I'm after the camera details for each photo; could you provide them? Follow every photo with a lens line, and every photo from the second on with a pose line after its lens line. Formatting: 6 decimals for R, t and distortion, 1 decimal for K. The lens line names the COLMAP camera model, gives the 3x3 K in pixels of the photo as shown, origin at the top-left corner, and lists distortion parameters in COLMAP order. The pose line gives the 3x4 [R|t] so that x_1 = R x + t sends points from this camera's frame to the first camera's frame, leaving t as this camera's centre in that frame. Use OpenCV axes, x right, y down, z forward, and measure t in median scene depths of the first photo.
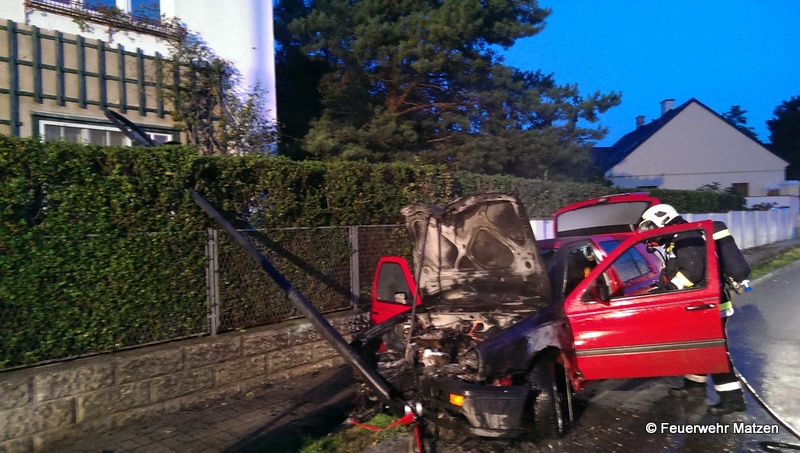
lens RADIAL K [[563.1, 0, 400.0], [0, 563.1, 226.5], [0, 0, 1]] dist [0.078324, -0.092814]
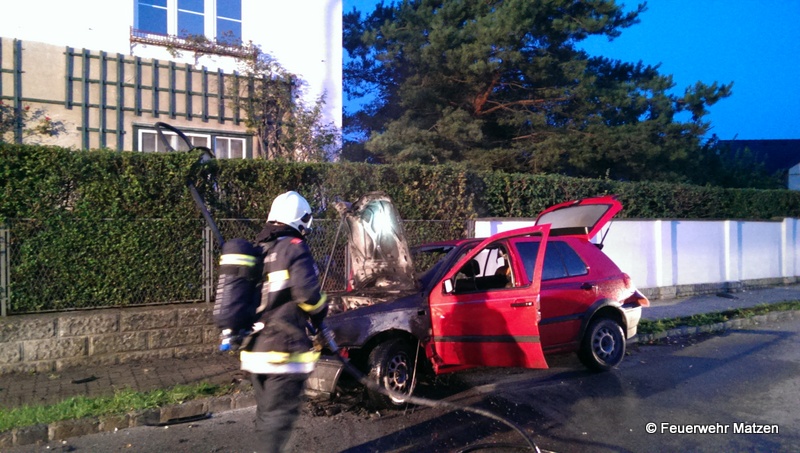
lens RADIAL K [[563.1, 0, 400.0], [0, 563.1, 226.5], [0, 0, 1]] dist [0.078324, -0.092814]
pose [[0.950601, 0.037647, -0.308124, 0.341985], [-0.034401, 0.999281, 0.015961, -0.007930], [0.308504, -0.004573, 0.951212, -0.043848]]
